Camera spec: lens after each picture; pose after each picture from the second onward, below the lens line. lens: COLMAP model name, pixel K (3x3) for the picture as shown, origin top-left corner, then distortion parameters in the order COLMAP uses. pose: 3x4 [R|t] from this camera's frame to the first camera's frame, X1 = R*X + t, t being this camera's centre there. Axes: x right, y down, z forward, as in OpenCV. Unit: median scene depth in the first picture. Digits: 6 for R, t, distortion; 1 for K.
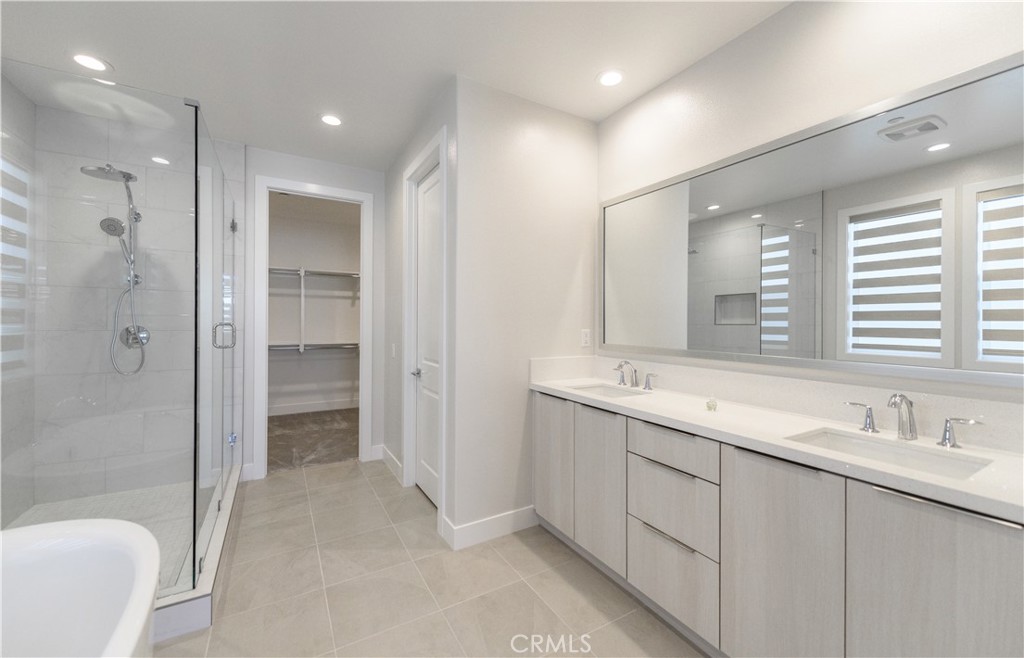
lens RADIAL K [[444.1, 0, 515.5], [0, 444.1, 319.7], [0, 0, 1]] dist [0.001370, 0.000323]
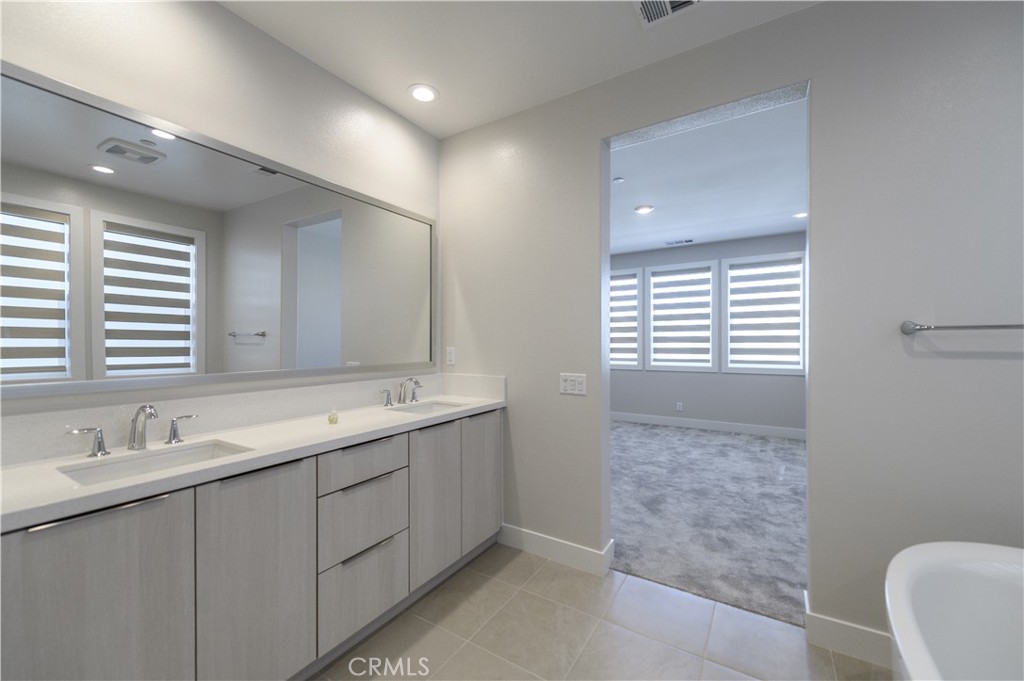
lens RADIAL K [[391.2, 0, 512.0], [0, 391.2, 340.5], [0, 0, 1]] dist [0.000771, -0.000227]
pose [[-0.483014, -0.008946, 0.875567, -0.480540], [-0.006771, 0.999956, 0.006482, 0.000692], [-0.875586, -0.002798, -0.483053, 0.921477]]
